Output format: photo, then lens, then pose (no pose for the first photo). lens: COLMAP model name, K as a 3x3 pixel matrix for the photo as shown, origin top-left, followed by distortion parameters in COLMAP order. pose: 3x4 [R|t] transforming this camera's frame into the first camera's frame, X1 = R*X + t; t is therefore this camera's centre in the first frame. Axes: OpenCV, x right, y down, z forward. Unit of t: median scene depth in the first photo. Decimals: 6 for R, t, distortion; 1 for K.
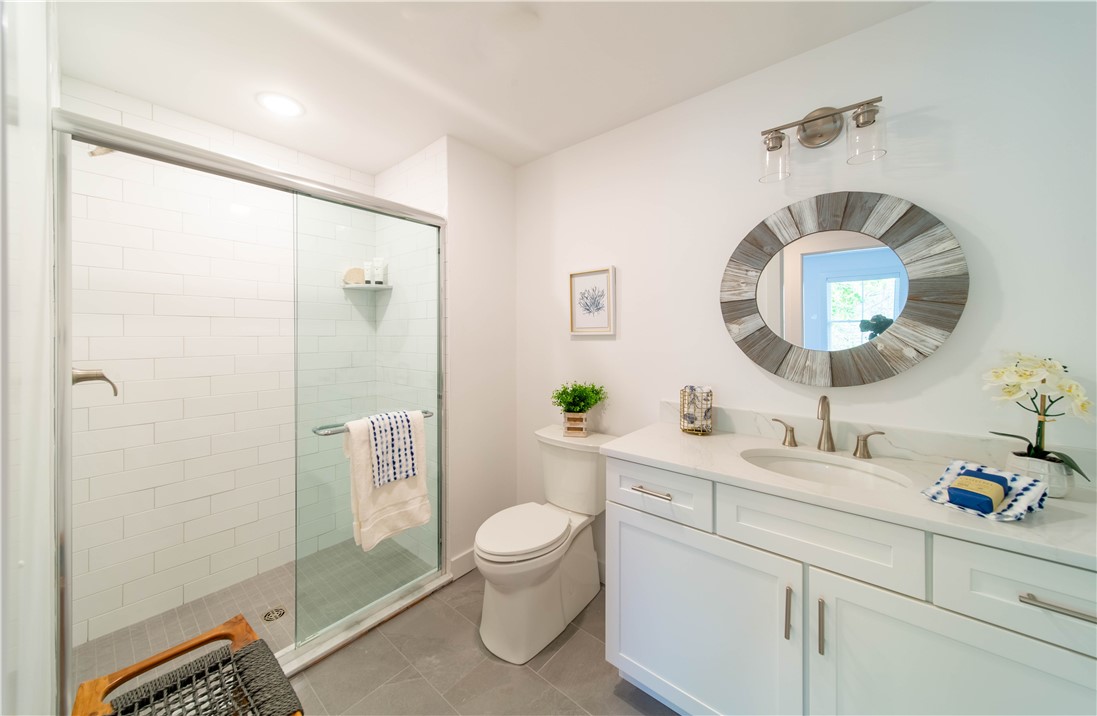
lens RADIAL K [[381.8, 0, 534.8], [0, 381.8, 337.4], [0, 0, 1]] dist [0.005032, -0.000101]
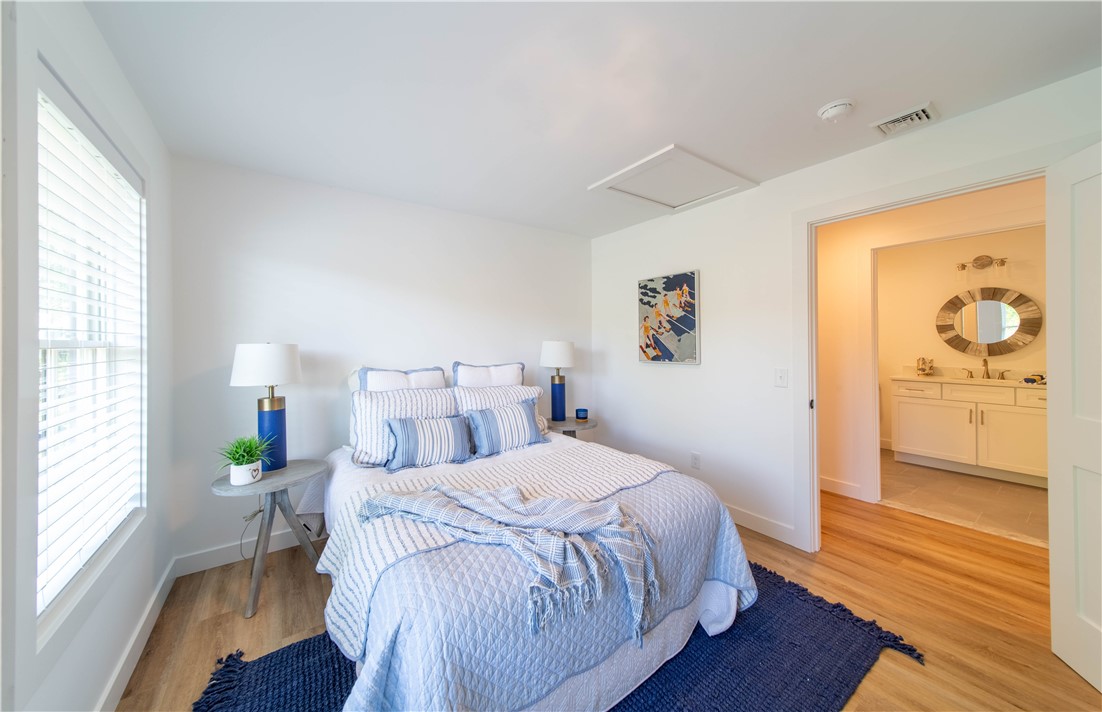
lens RADIAL K [[383.5, 0, 544.0], [0, 383.5, 339.3], [0, 0, 1]] dist [0.005032, -0.000101]
pose [[0.972190, -0.001358, -0.234191, -1.718843], [-0.001695, 0.999916, -0.012833, 0.046300], [0.234189, 0.012873, 0.972106, -2.499218]]
